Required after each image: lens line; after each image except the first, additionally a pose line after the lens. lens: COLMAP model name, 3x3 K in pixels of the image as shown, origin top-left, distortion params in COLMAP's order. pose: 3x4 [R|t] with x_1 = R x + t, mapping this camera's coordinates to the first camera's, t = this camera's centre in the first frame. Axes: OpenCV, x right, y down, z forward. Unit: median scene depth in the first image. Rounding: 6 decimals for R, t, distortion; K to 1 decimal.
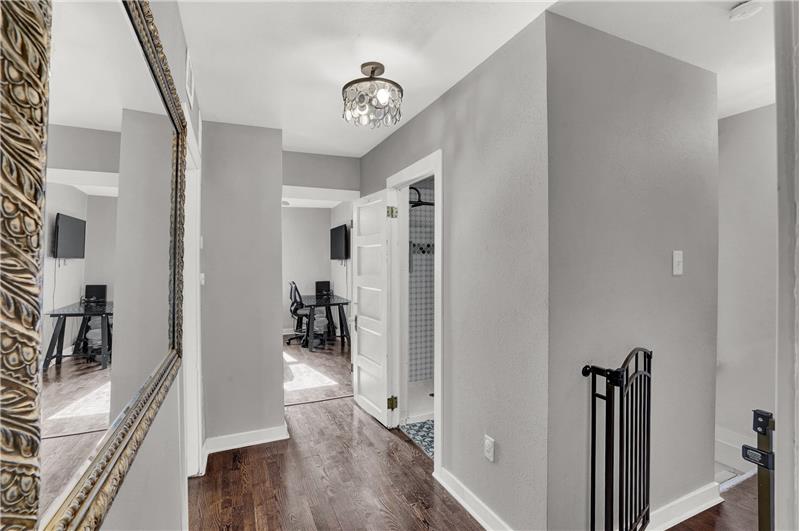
lens RADIAL K [[380.3, 0, 400.0], [0, 380.3, 265.5], [0, 0, 1]] dist [-0.025935, 0.000269]
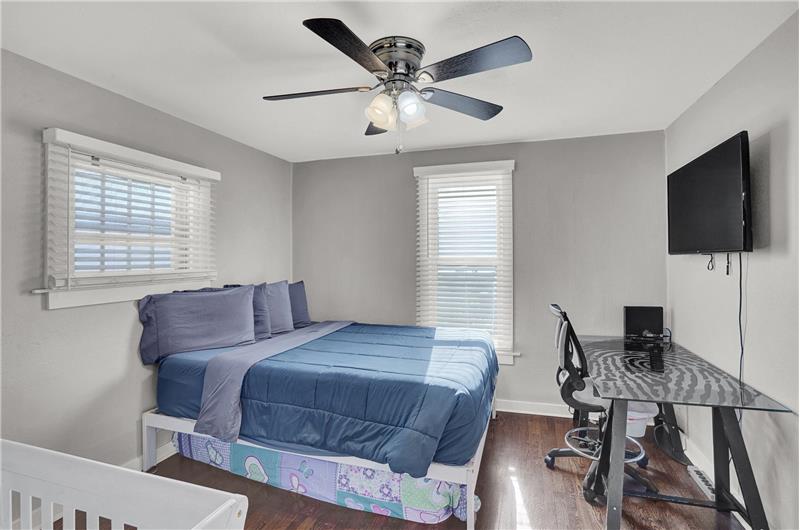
lens RADIAL K [[380.3, 0, 400.0], [0, 380.3, 265.0], [0, 0, 1]] dist [-0.025935, 0.000269]
pose [[0.746290, 0.005462, -0.665599, -0.137428], [0.000159, 0.999965, 0.008384, -0.008000], [0.665621, -0.006363, 0.746263, 0.553523]]
